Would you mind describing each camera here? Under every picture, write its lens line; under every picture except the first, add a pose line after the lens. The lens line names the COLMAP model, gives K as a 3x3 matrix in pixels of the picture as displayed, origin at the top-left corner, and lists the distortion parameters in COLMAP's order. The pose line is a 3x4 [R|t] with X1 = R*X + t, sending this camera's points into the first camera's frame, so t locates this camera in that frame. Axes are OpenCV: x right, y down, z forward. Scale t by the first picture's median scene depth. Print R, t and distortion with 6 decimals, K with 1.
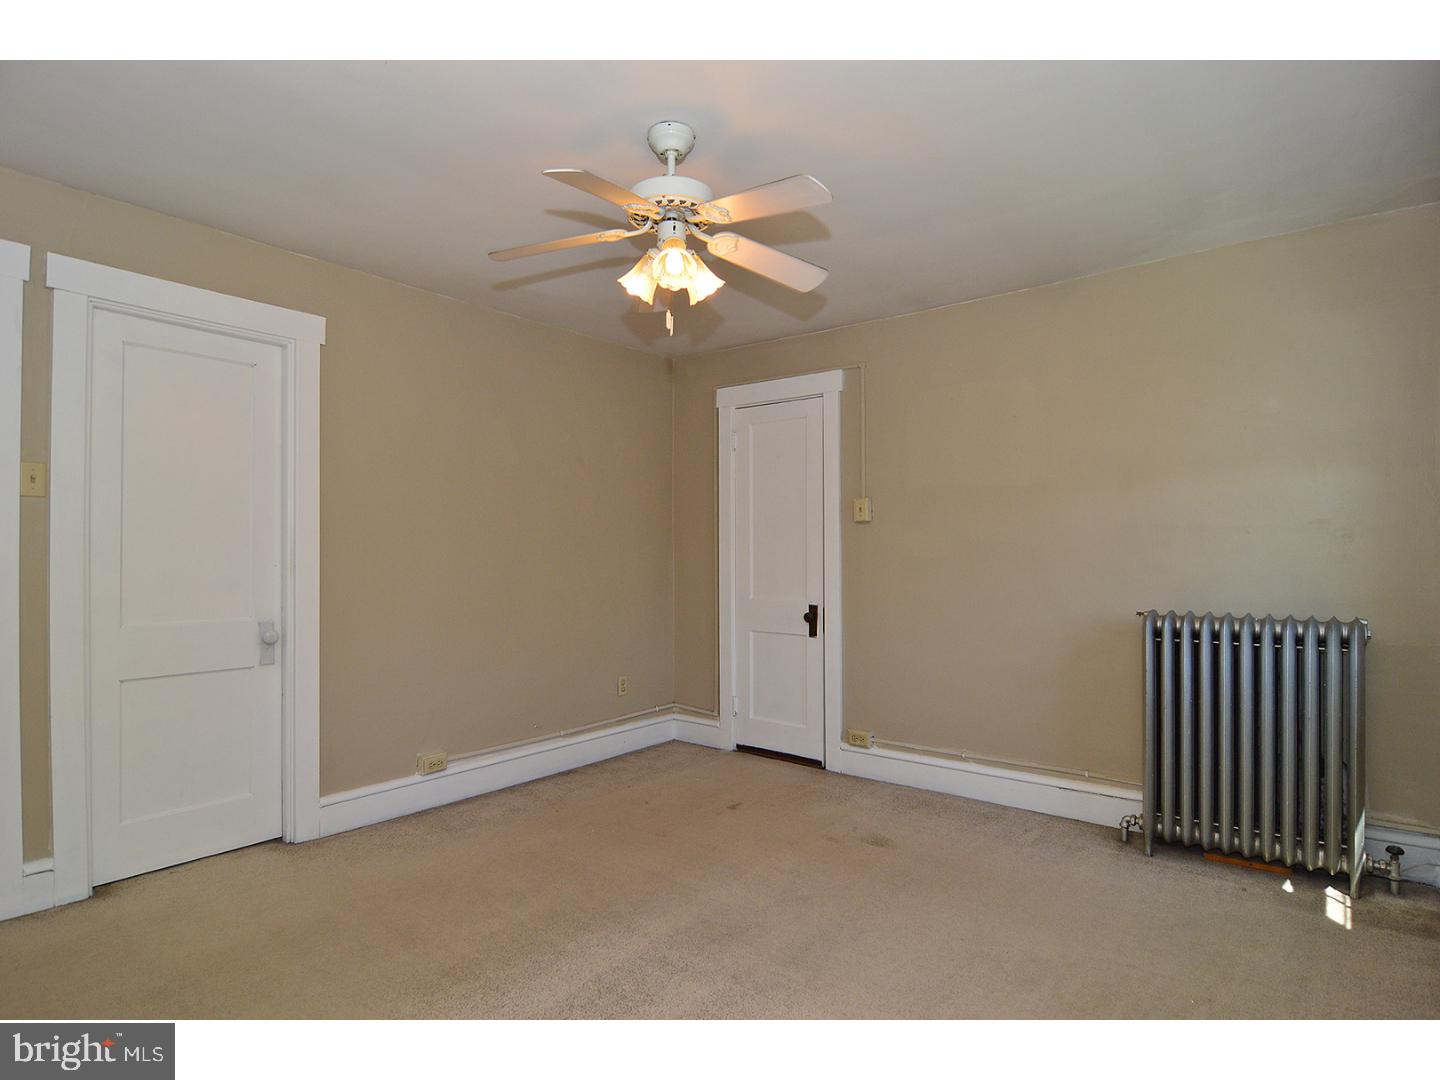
lens RADIAL K [[780.9, 0, 718.0], [0, 780.9, 548.8], [0, 0, 1]] dist [-0.004853, -0.008606]
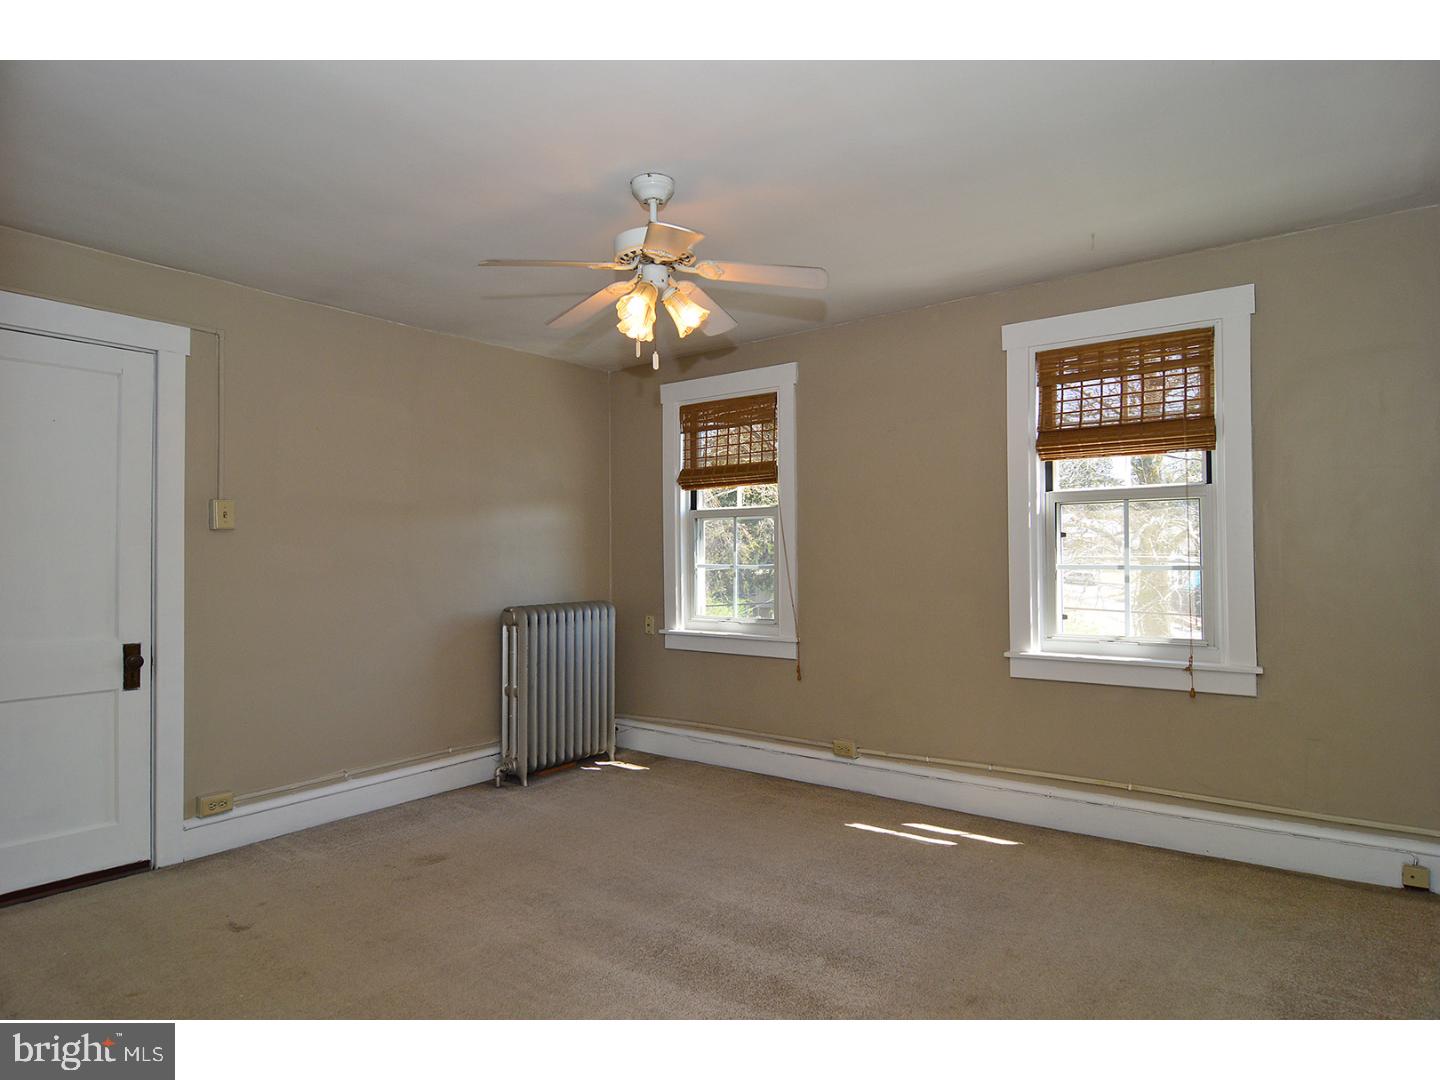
lens RADIAL K [[780.9, 0, 718.0], [0, 780.9, 548.8], [0, 0, 1]] dist [-0.004853, -0.008606]
pose [[-0.006294, 0.009373, 0.999936, -0.670321], [0.001467, 0.999955, -0.009364, -0.007891], [-0.999979, 0.001408, -0.006307, 0.546620]]
